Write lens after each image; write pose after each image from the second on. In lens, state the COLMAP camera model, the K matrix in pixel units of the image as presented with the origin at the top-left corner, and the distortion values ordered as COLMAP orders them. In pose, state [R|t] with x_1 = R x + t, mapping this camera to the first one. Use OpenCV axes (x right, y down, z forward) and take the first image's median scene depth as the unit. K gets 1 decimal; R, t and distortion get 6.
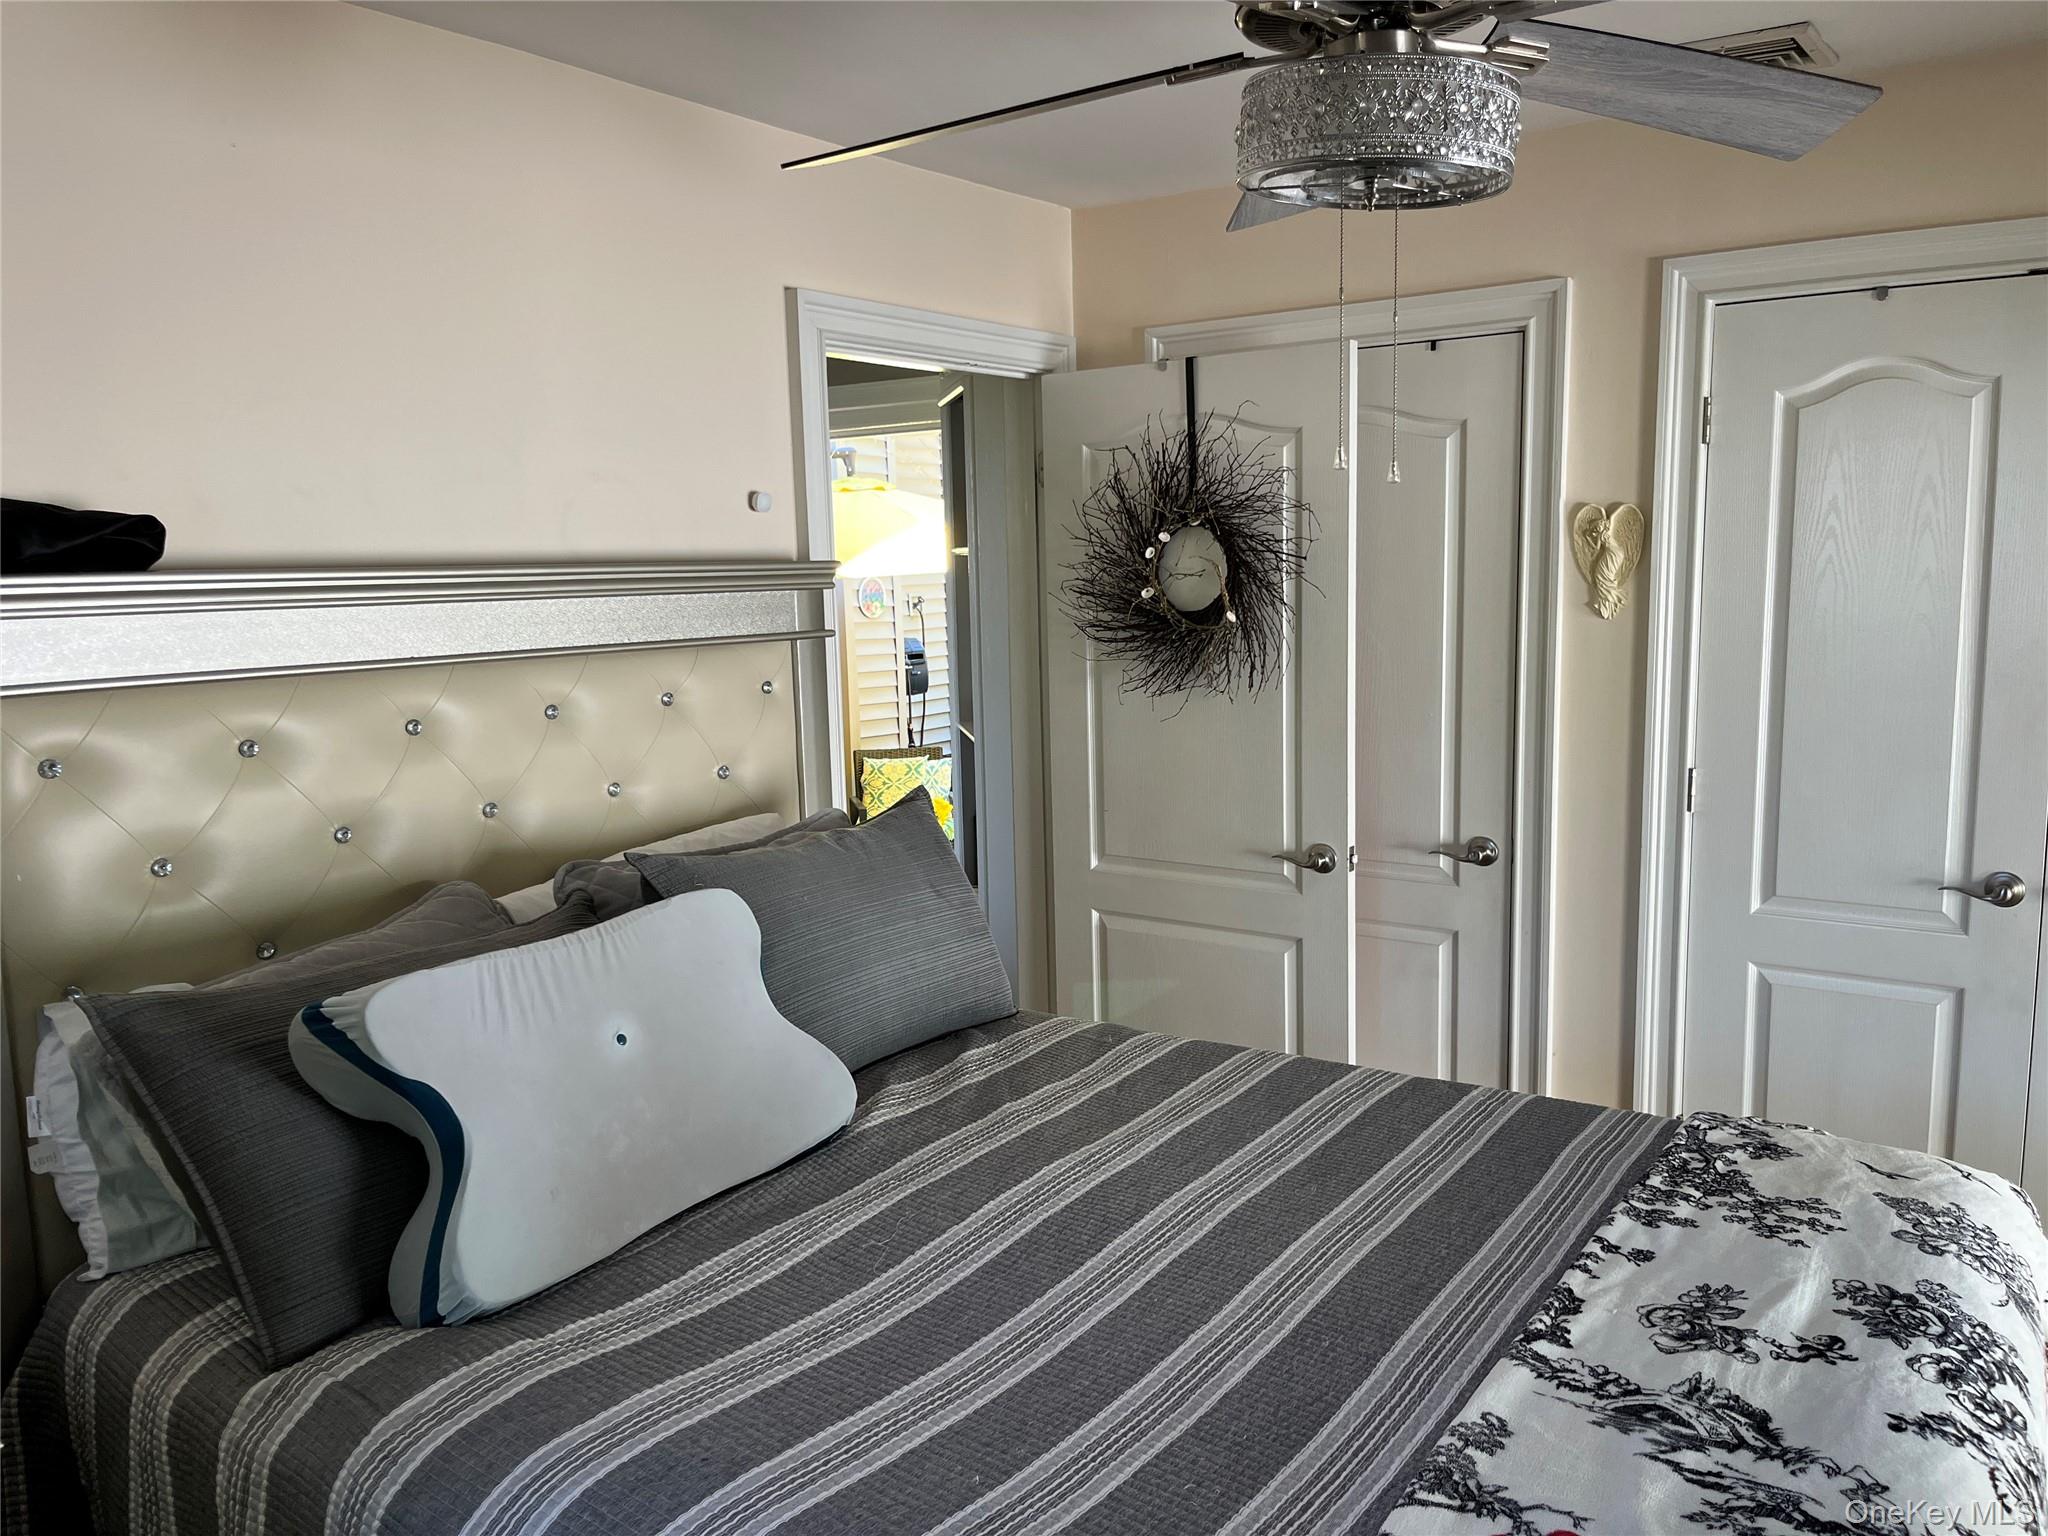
lens RADIAL K [[1549.9, 0, 1004.4], [0, 1549.9, 773.6], [0, 0, 1]] dist [0.056589, -0.082164]
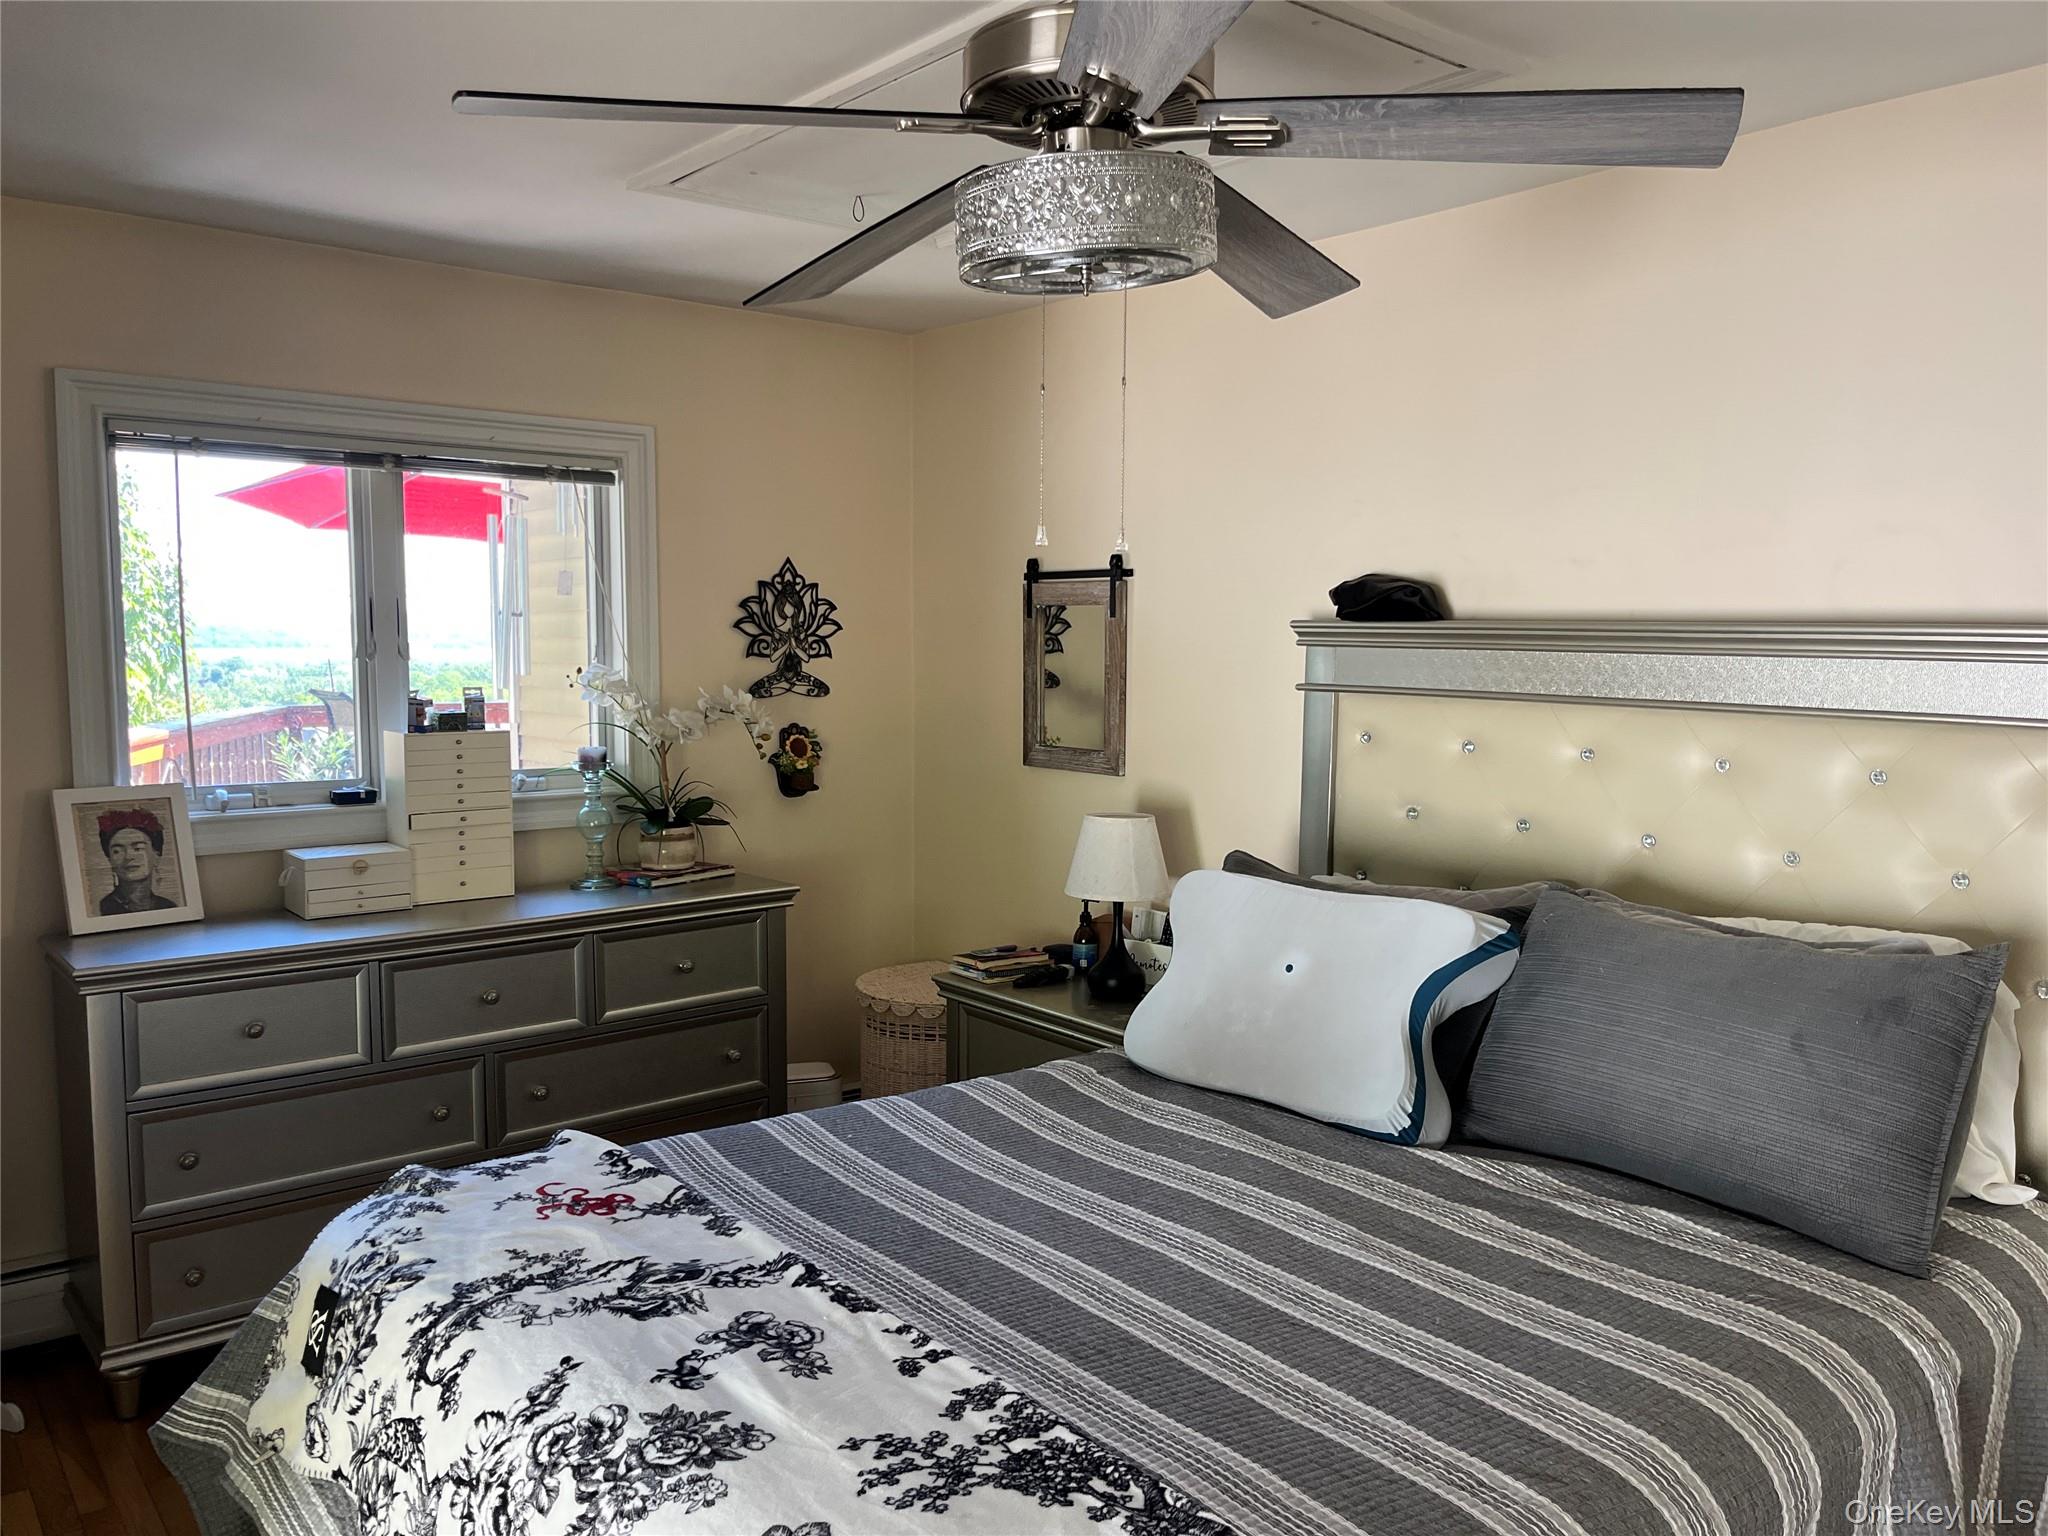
lens RADIAL K [[1549.9, 0, 1025.7], [0, 1549.9, 765.9], [0, 0, 1]] dist [0.056589, -0.082164]
pose [[-0.271110, 0.101911, -0.957138, 1.397698], [-0.138820, 0.979844, 0.143650, -0.211053], [0.952485, 0.171815, -0.251498, 1.390068]]
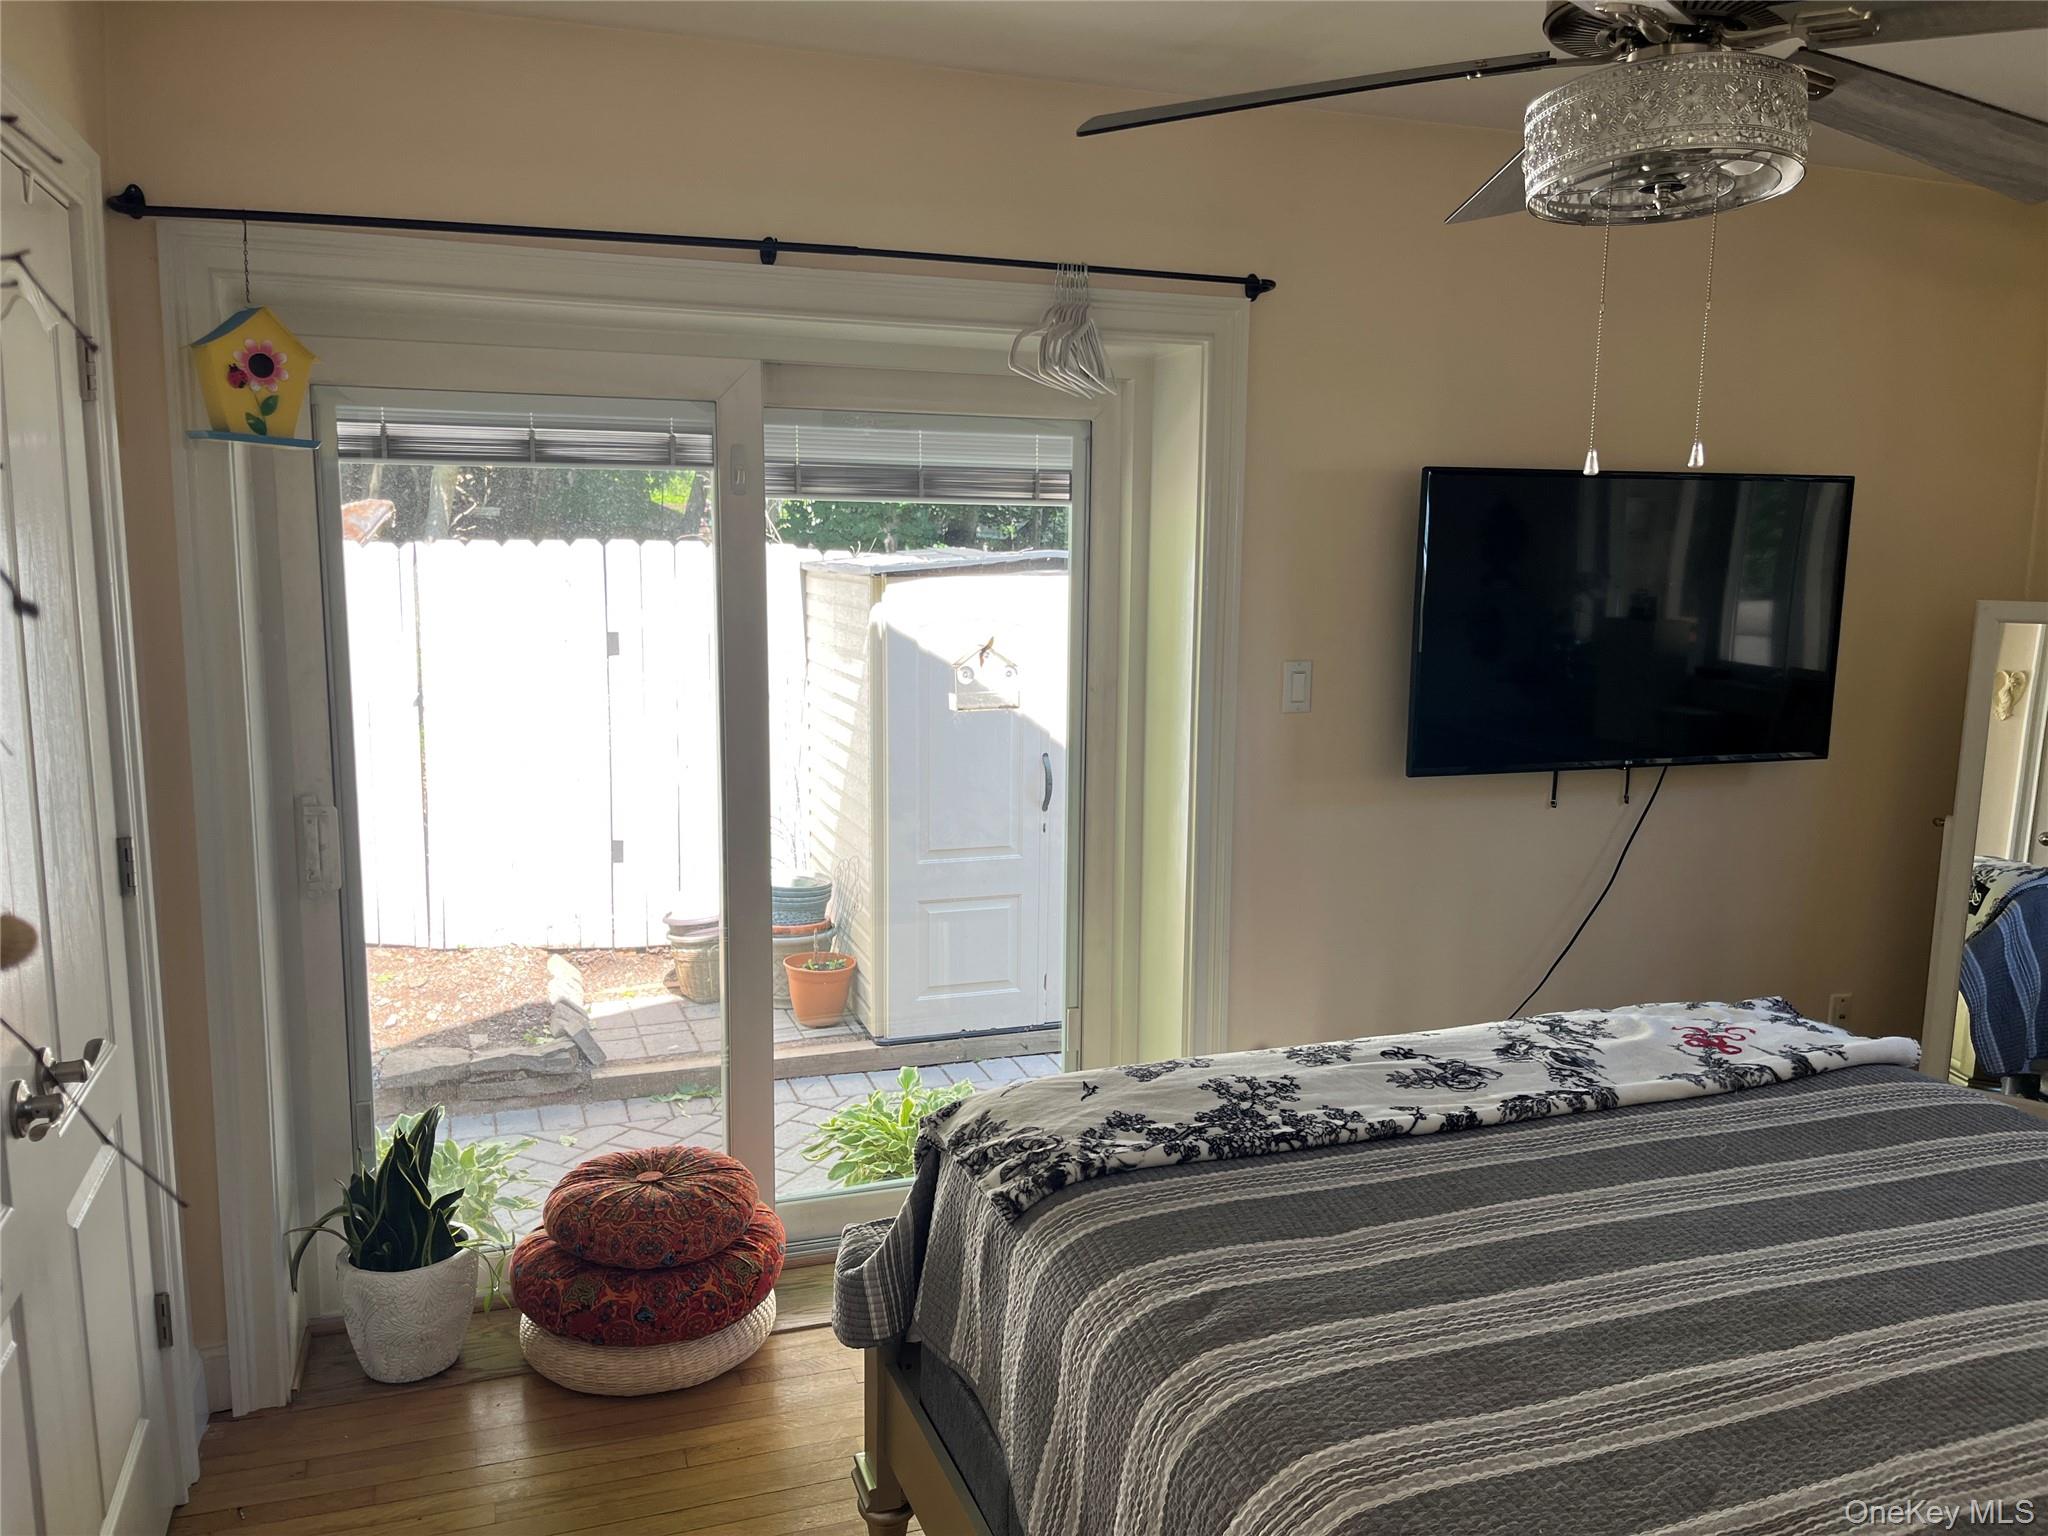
lens RADIAL K [[1549.9, 0, 1033.0], [0, 1549.9, 773.4], [0, 0, 1]] dist [0.056589, -0.082164]
pose [[-0.818386, -0.070181, 0.570367, -0.049885], [0.089069, 0.965030, 0.246543, -0.322660], [-0.567724, 0.252570, -0.783516, 2.338271]]
